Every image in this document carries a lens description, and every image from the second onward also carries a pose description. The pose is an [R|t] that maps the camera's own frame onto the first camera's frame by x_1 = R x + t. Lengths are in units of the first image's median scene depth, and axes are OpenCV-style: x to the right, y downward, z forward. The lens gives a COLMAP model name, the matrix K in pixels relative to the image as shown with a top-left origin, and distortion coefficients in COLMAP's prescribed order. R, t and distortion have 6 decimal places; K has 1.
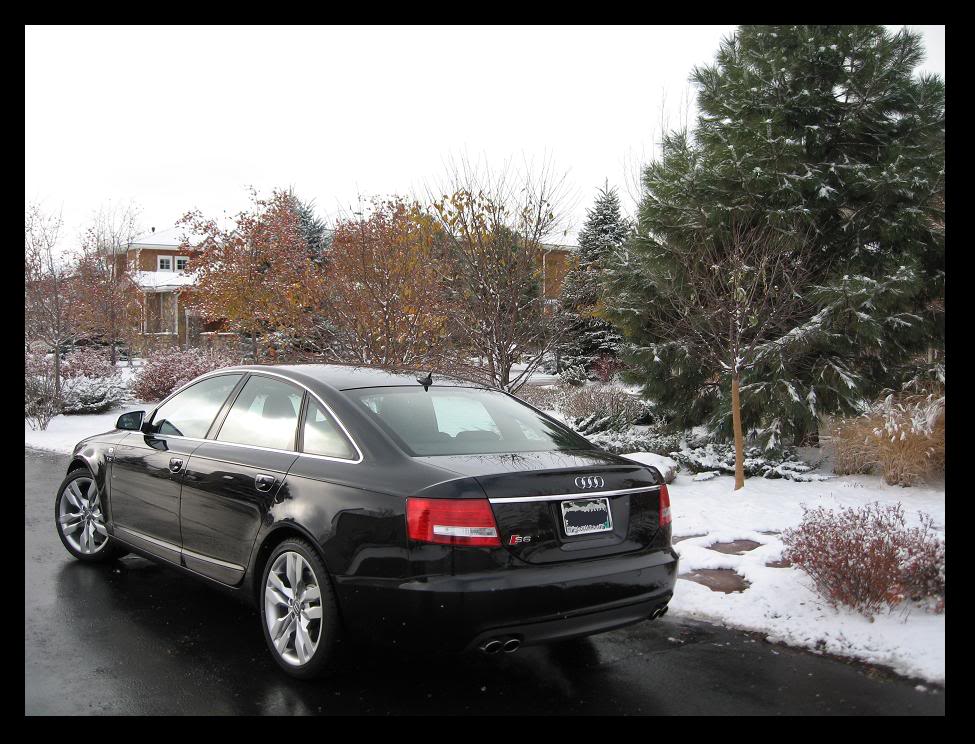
lens RADIAL K [[1112.9, 0, 487.5], [0, 1112.9, 372.0], [0, 0, 1]] dist [-0.217189, -0.005497]
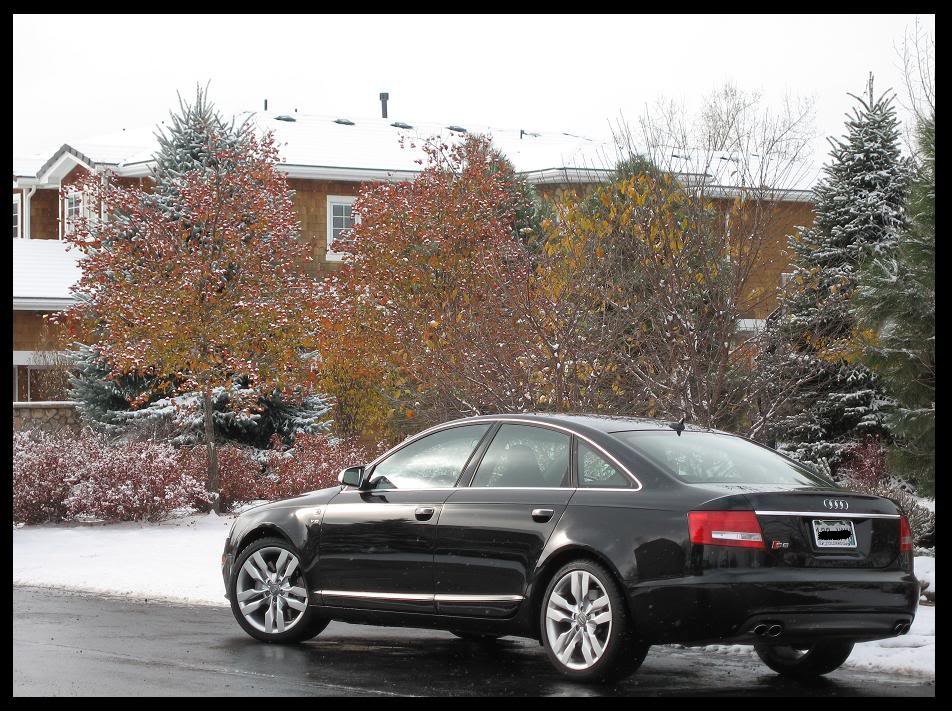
lens RADIAL K [[3110.4, 0, 476.0], [0, 3110.4, 356.0], [0, 0, 1]] dist [0.087827, -1.237069]
pose [[0.999654, -0.008275, -0.024961, -0.148836], [0.006975, 0.998636, -0.051748, 0.079496], [0.025355, 0.051556, 0.998348, -1.673352]]
